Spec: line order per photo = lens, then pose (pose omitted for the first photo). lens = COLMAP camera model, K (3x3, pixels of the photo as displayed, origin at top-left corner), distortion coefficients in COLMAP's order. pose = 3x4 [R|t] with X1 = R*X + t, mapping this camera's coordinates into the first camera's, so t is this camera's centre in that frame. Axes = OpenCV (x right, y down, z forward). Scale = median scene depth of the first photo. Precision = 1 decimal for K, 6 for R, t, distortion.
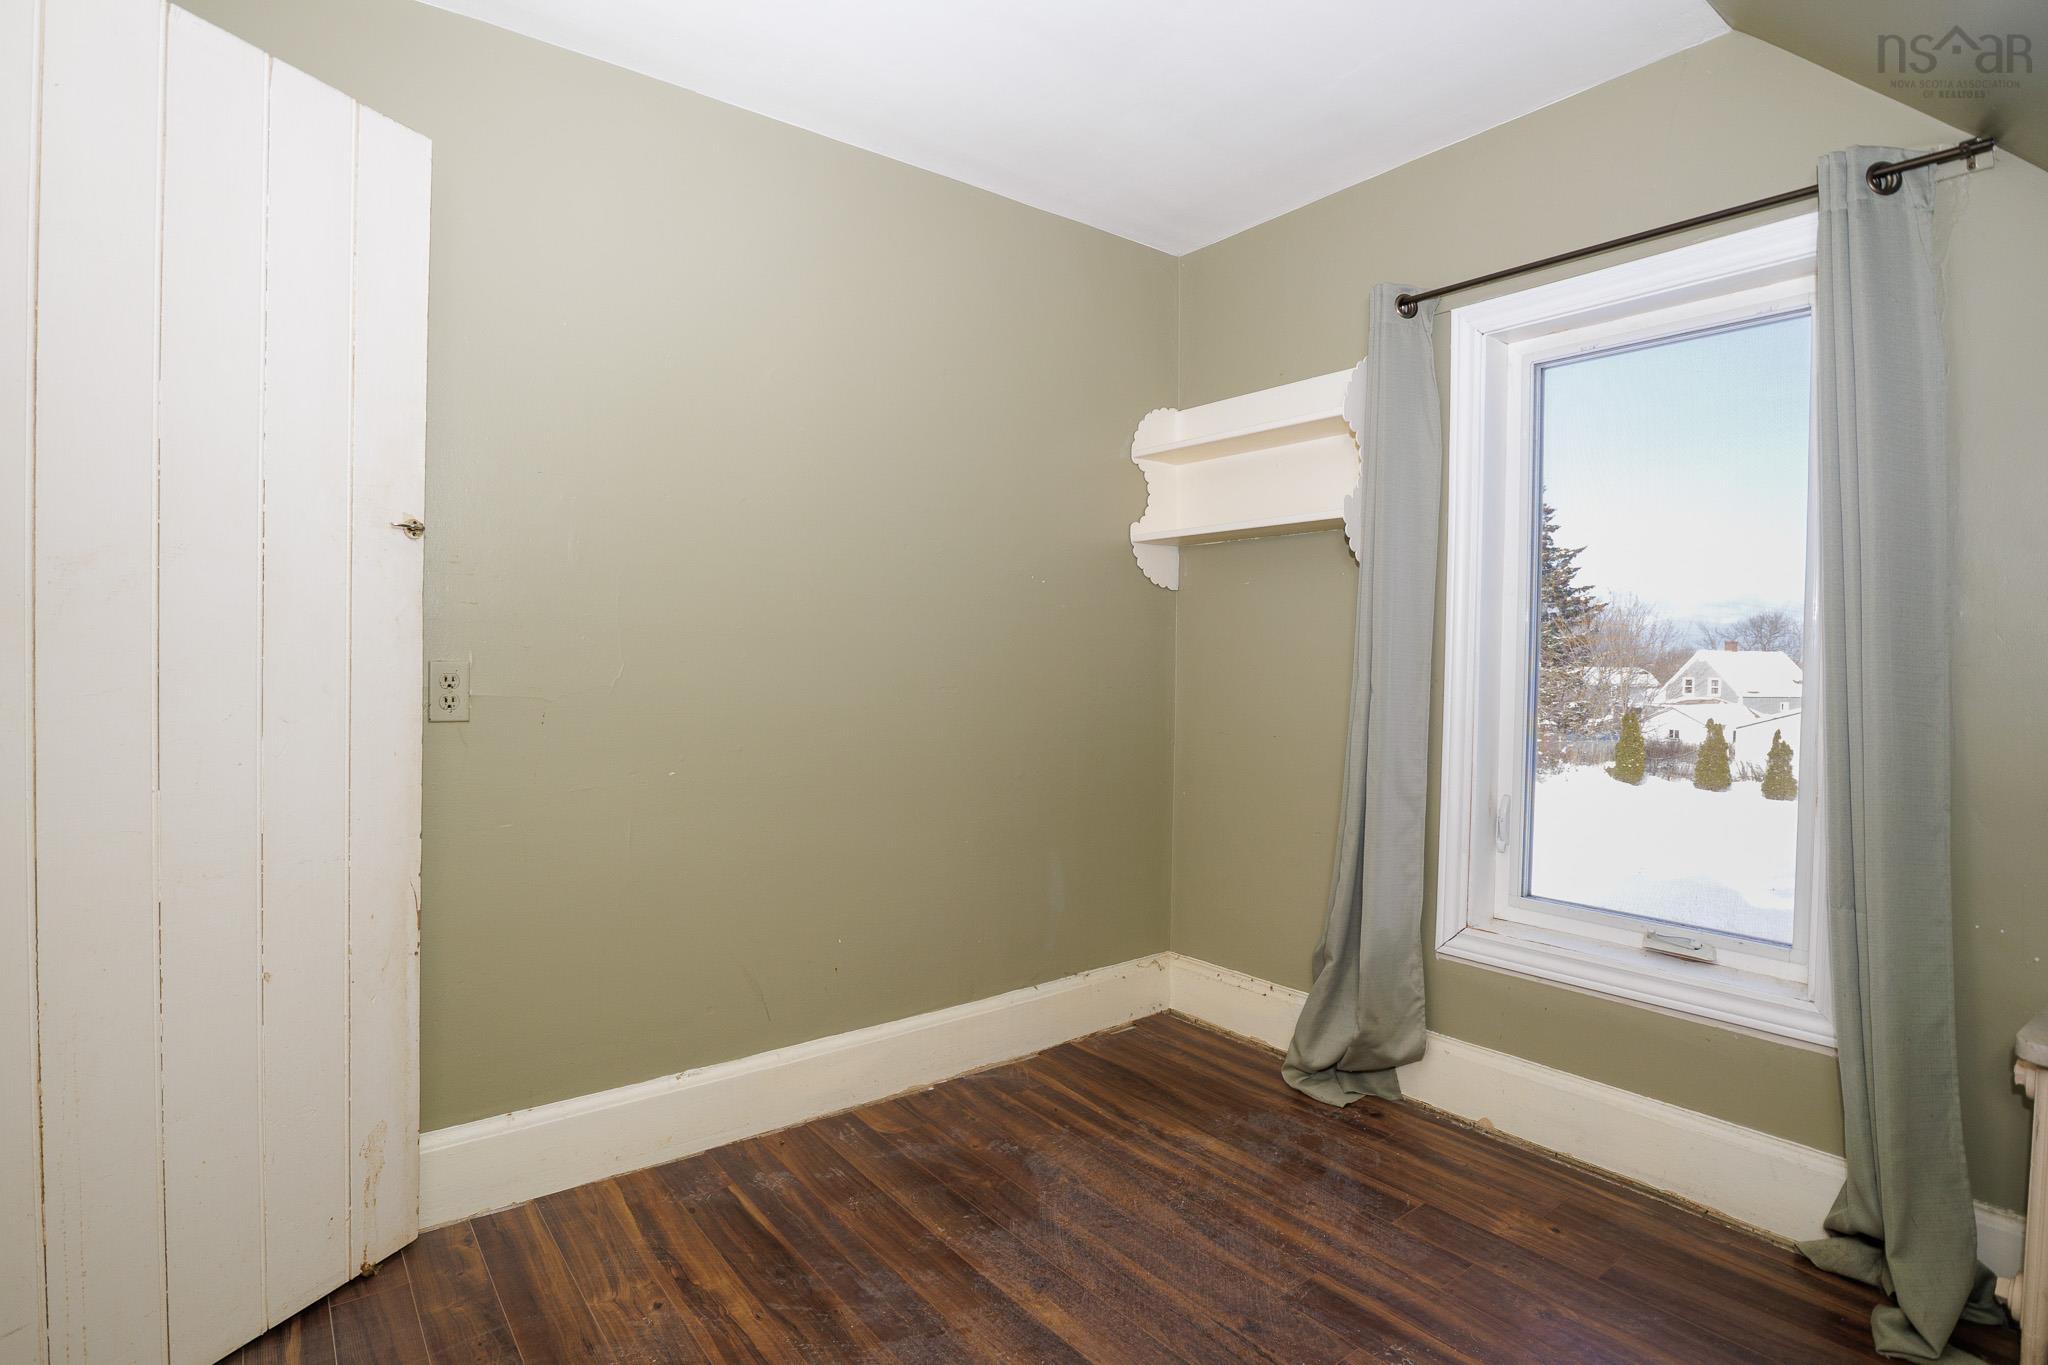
lens RADIAL K [[1018.5, 0, 1024.0], [0, 1018.5, 682.5], [0, 0, 1]] dist [-0.021415, 0.000263]
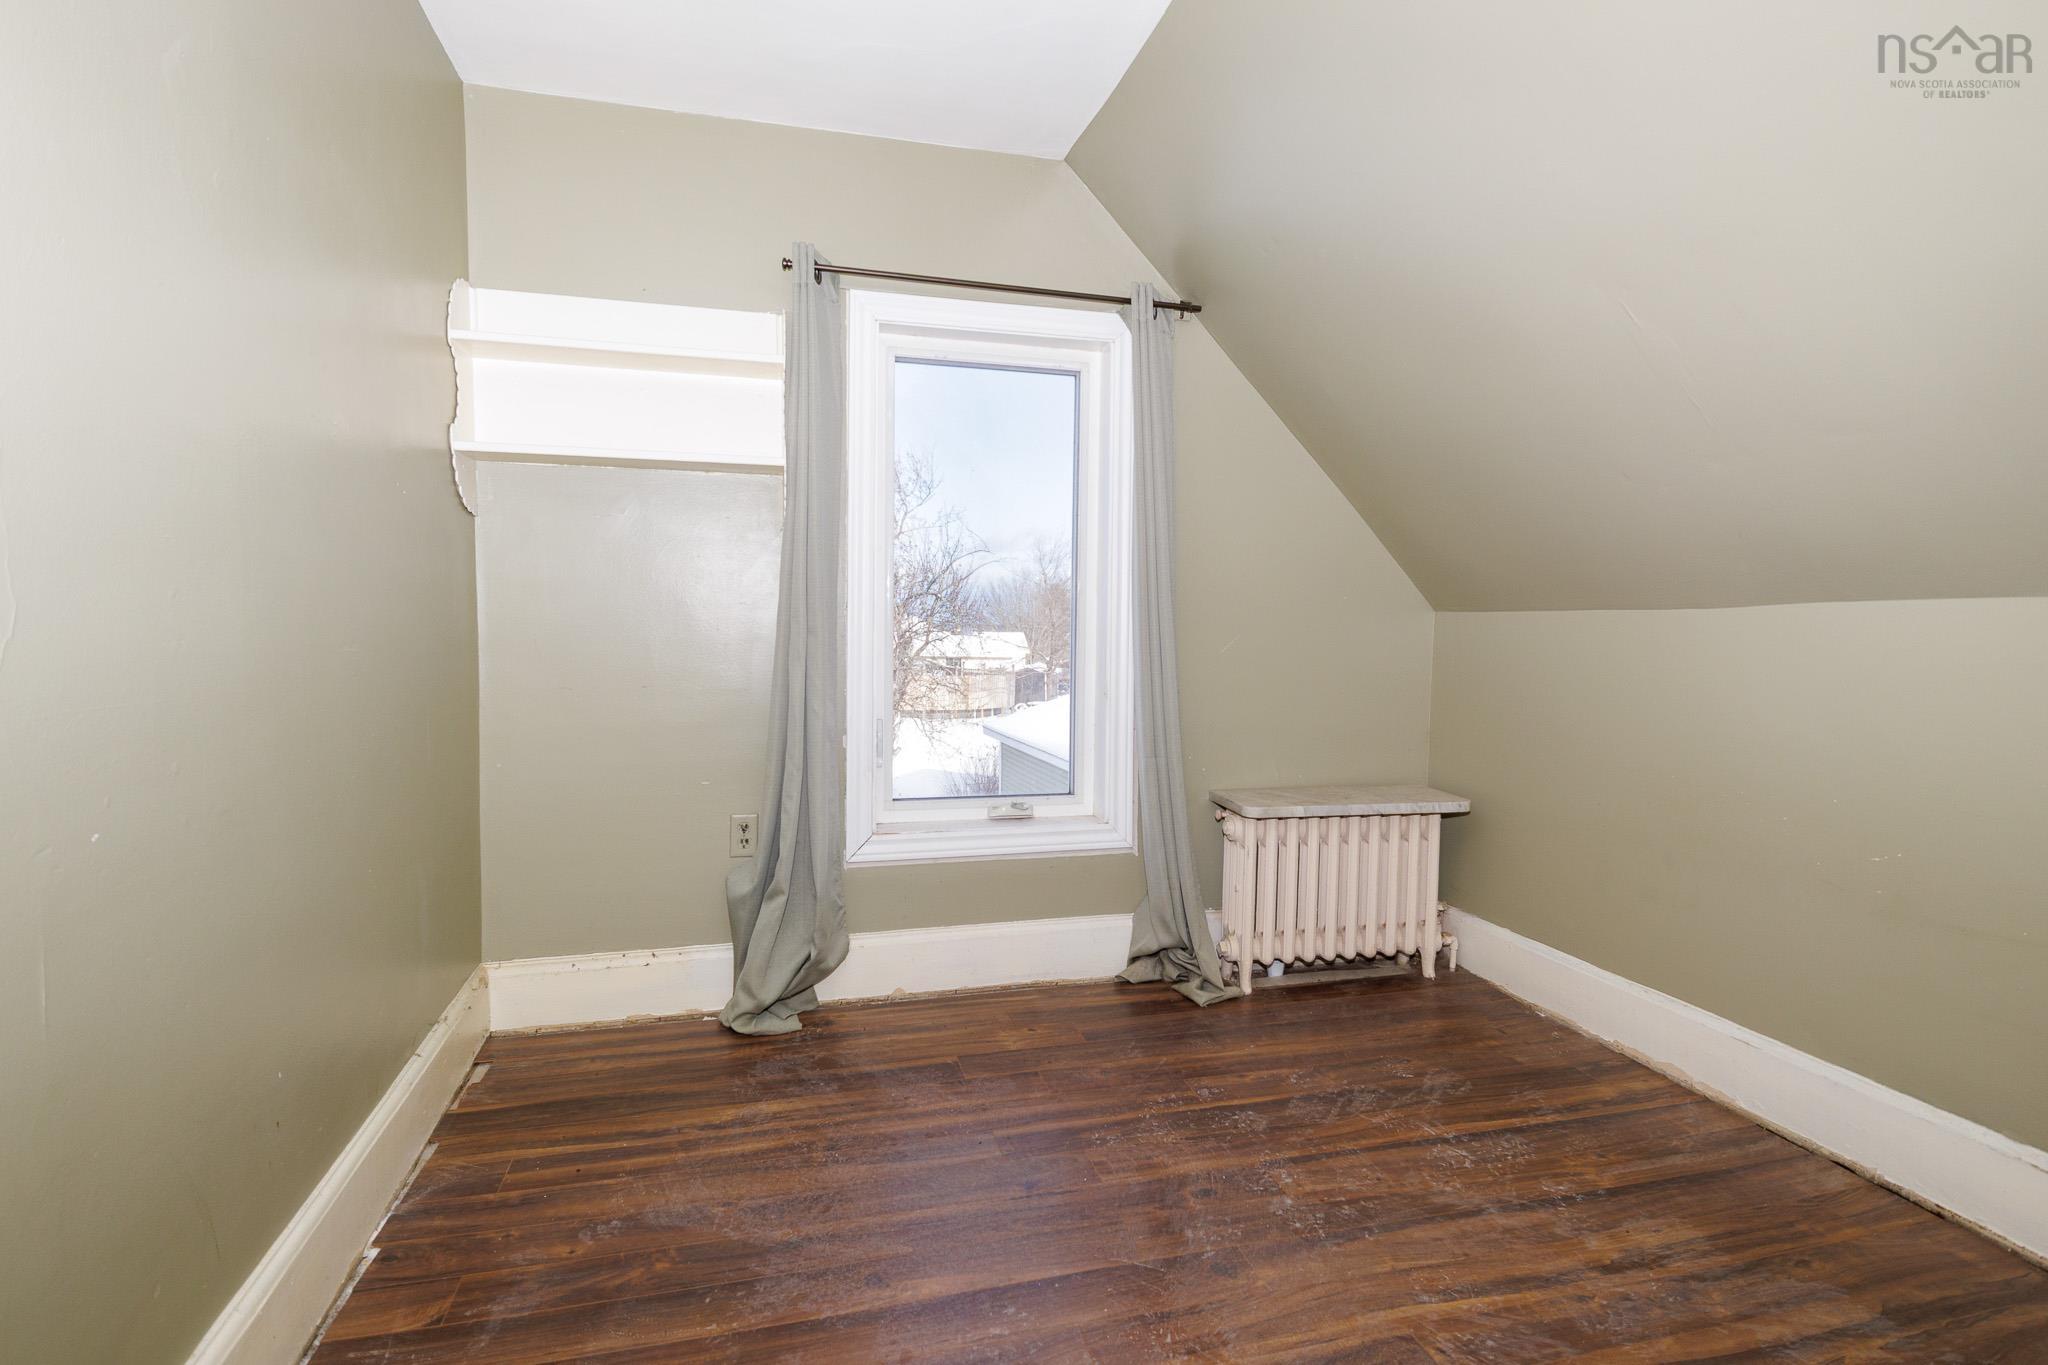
lens RADIAL K [[1006.6, 0, 1036.3], [0, 1006.6, 675.8], [0, 0, 1]] dist [0.018005, -0.000462]
pose [[0.396671, -0.057810, 0.916139, -0.550488], [0.015020, 0.998290, 0.056491, -0.003407], [-0.917838, -0.008648, 0.396861, 0.376148]]
